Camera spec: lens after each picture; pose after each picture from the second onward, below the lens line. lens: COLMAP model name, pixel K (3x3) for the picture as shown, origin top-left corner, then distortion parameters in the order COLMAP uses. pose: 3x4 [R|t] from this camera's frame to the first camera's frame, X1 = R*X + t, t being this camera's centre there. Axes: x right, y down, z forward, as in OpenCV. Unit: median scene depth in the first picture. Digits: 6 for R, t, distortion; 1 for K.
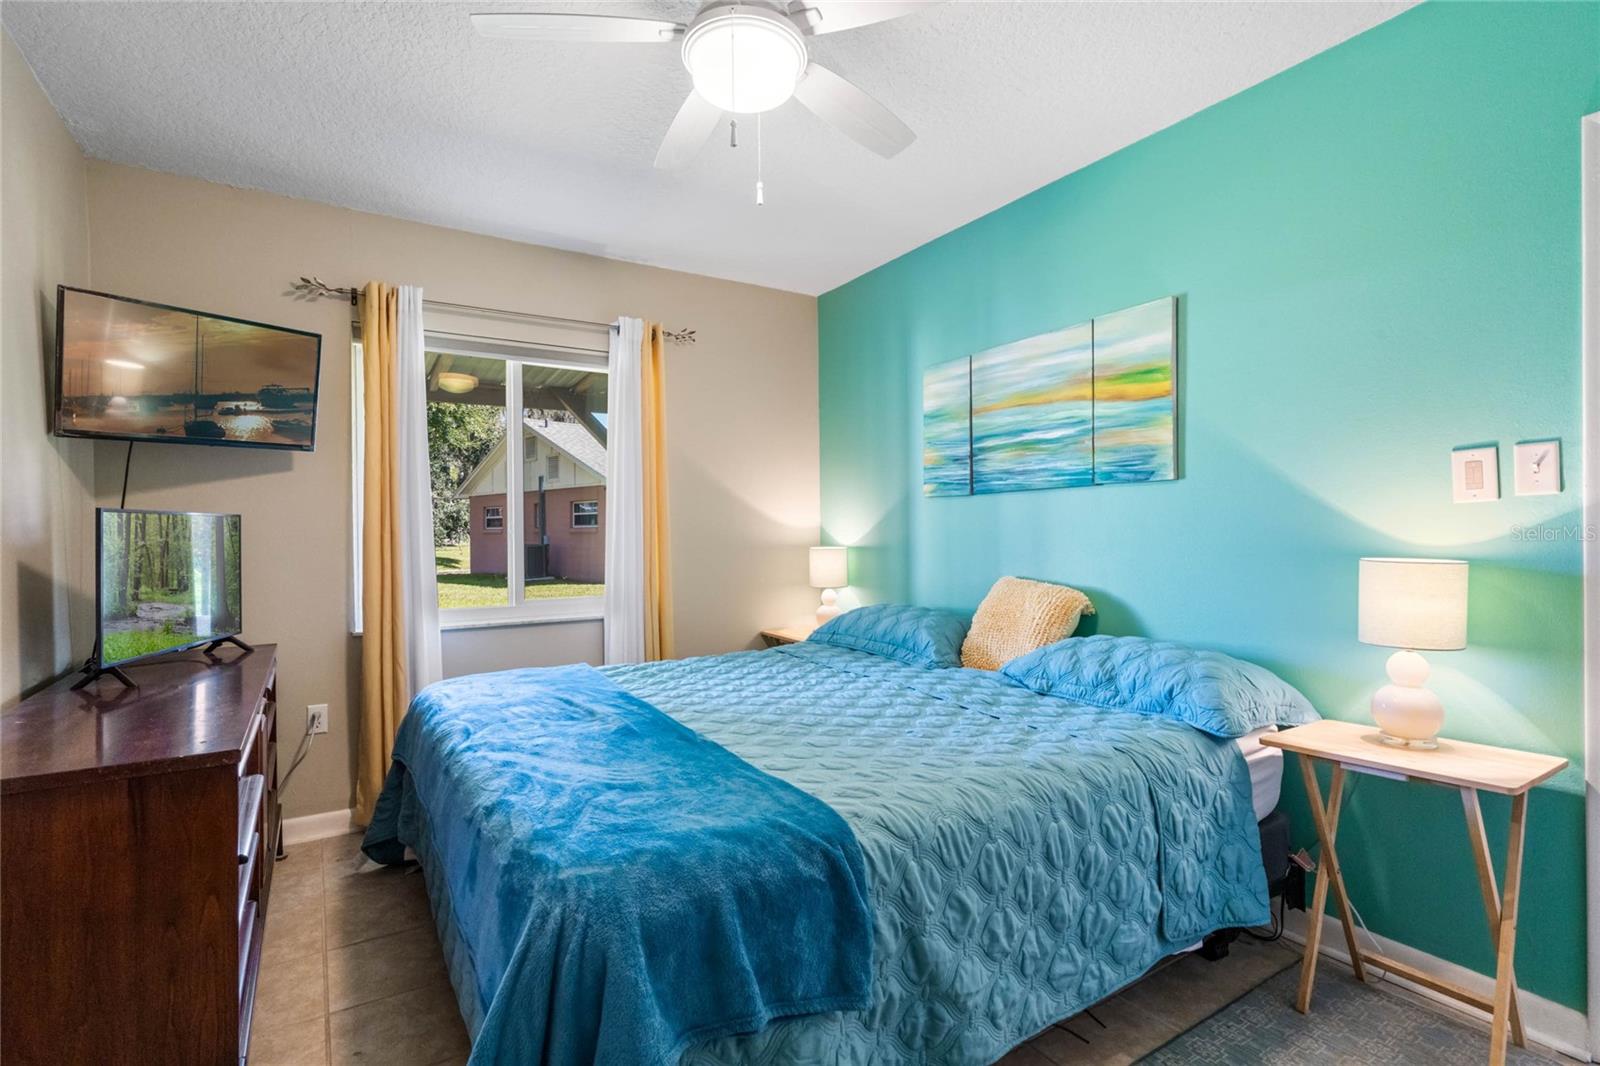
lens RADIAL K [[769.0, 0, 804.4], [0, 769.0, 537.5], [0, 0, 1]] dist [0.000352, 0.000234]
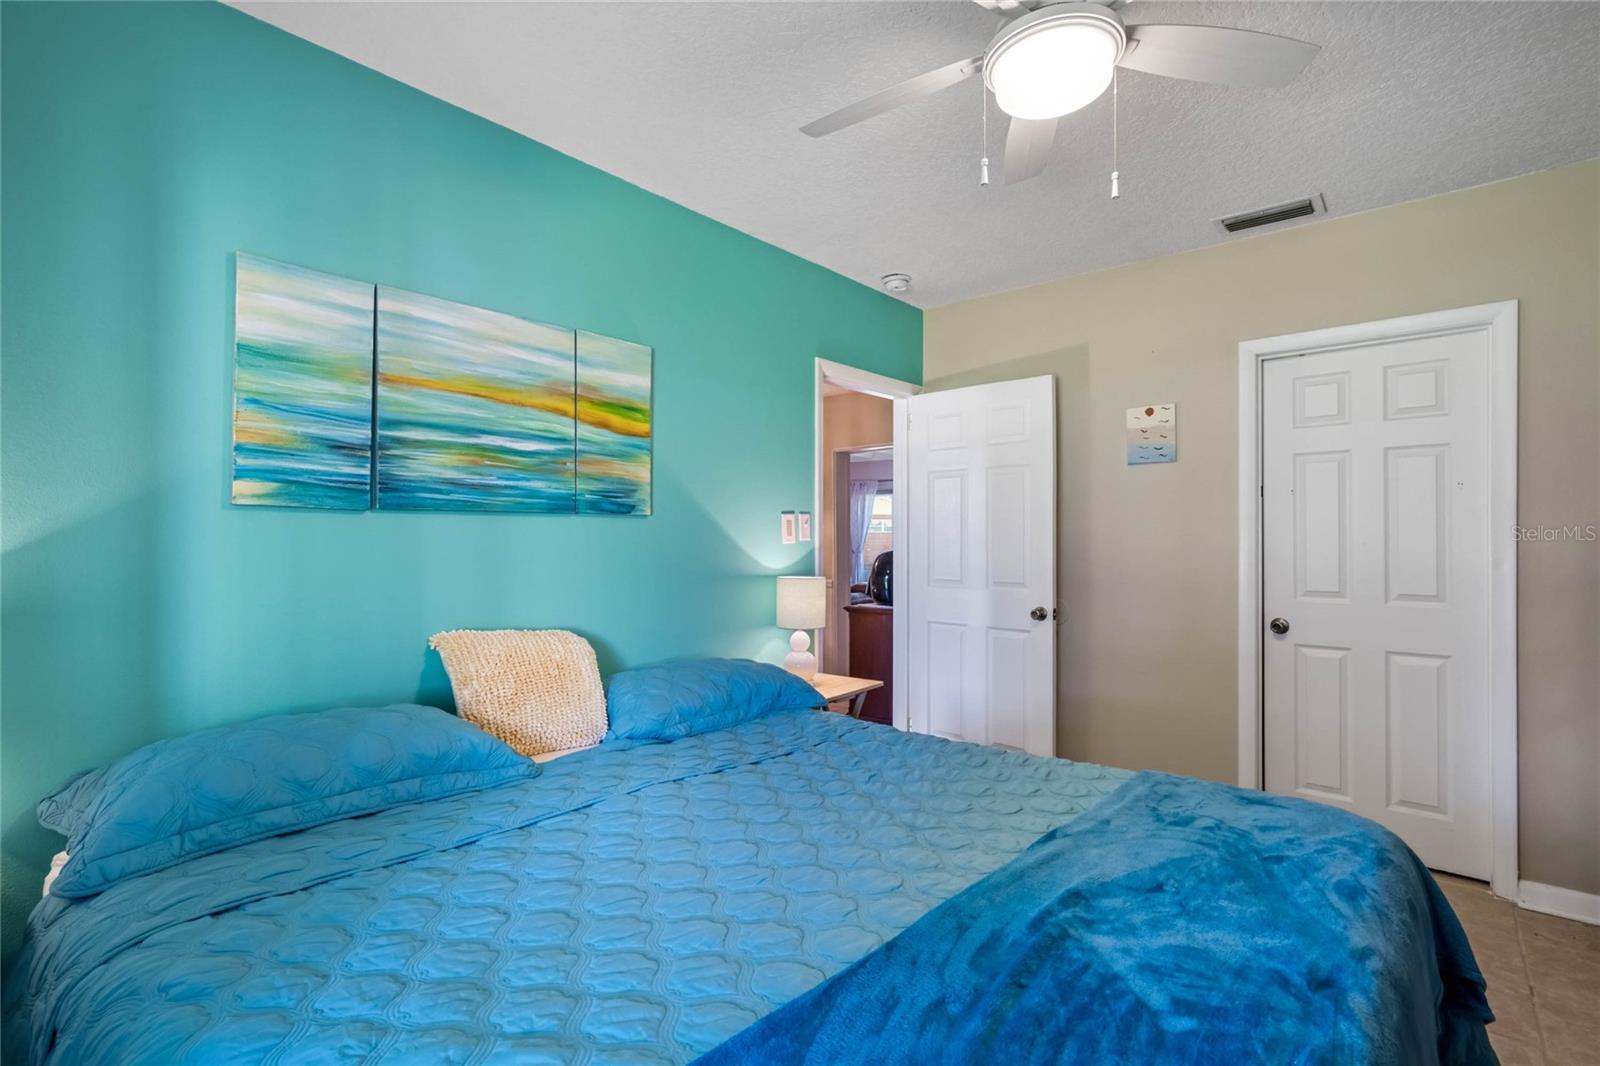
lens RADIAL K [[769.0, 0, 804.4], [0, 769.0, 537.5], [0, 0, 1]] dist [0.000352, 0.000234]
pose [[-0.304898, 0.008701, 0.952345, -0.560351], [0.005839, 0.999957, -0.007267, -0.030907], [-0.952367, 0.003345, -0.304936, 1.007780]]
